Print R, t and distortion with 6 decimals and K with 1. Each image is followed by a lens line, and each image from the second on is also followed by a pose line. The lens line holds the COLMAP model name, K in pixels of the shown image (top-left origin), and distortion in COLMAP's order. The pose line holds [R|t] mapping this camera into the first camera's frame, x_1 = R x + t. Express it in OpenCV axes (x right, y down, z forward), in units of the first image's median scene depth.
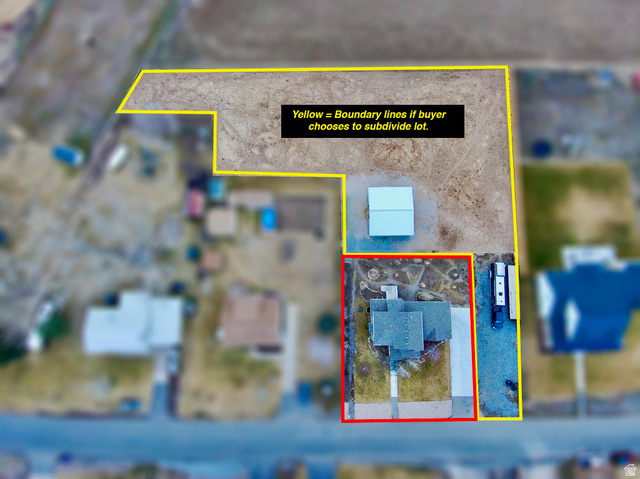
lens RADIAL K [[376.9, 0, 320.6], [0, 376.9, 238.5], [0, 0, 1]] dist [0.079355, -0.108535]
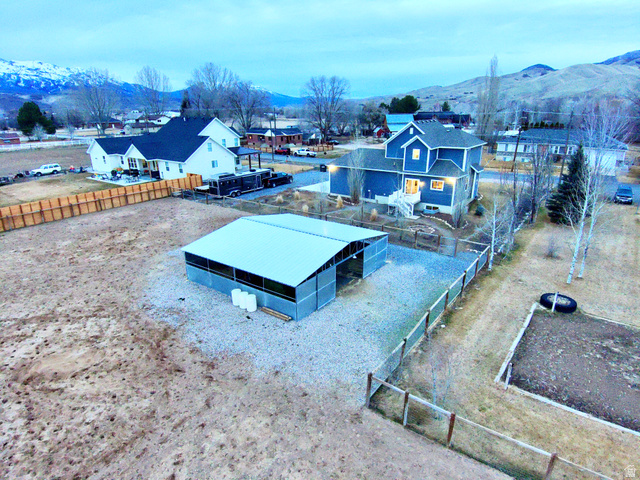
lens RADIAL K [[376.9, 0, 320.6], [0, 376.9, 239.0], [0, 0, 1]] dist [0.079355, -0.108535]
pose [[-0.803013, -0.194658, 0.563274, -0.010154], [0.591160, -0.140453, 0.794231, -0.310139], [-0.075490, 0.970763, 0.227860, 0.933549]]
